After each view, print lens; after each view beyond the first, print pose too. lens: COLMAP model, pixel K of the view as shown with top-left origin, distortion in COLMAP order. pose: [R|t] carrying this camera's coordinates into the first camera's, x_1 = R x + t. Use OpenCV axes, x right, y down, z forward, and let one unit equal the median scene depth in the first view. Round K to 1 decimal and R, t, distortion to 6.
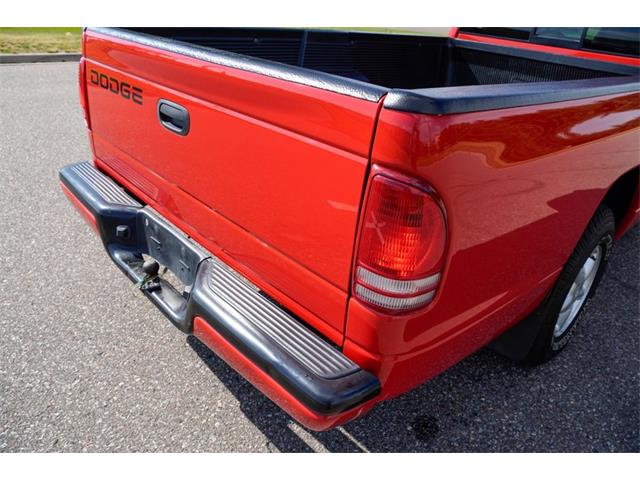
lens RADIAL K [[493.6, 0, 305.4], [0, 493.6, 239.5], [0, 0, 1]] dist [-0.034084, 0.004110]
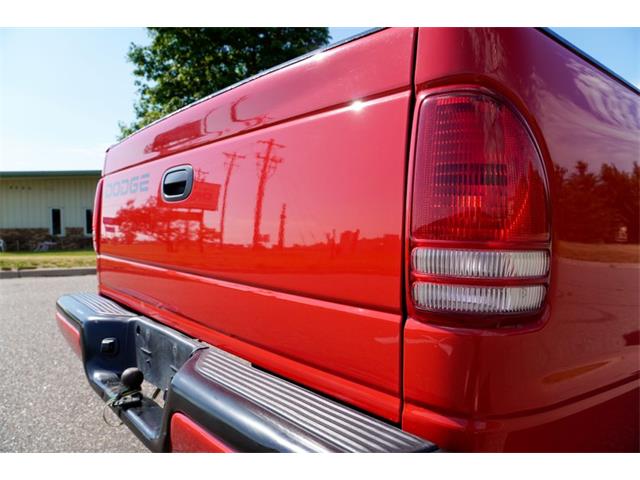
lens RADIAL K [[485.5, 0, 296.5], [0, 485.5, 239.6], [0, 0, 1]] dist [0.005681, 0.006631]
pose [[0.995179, -0.048860, -0.085033, 0.008871], [0.006940, 0.899969, -0.435898, 0.194221], [0.097826, 0.433207, 0.895970, 0.272177]]
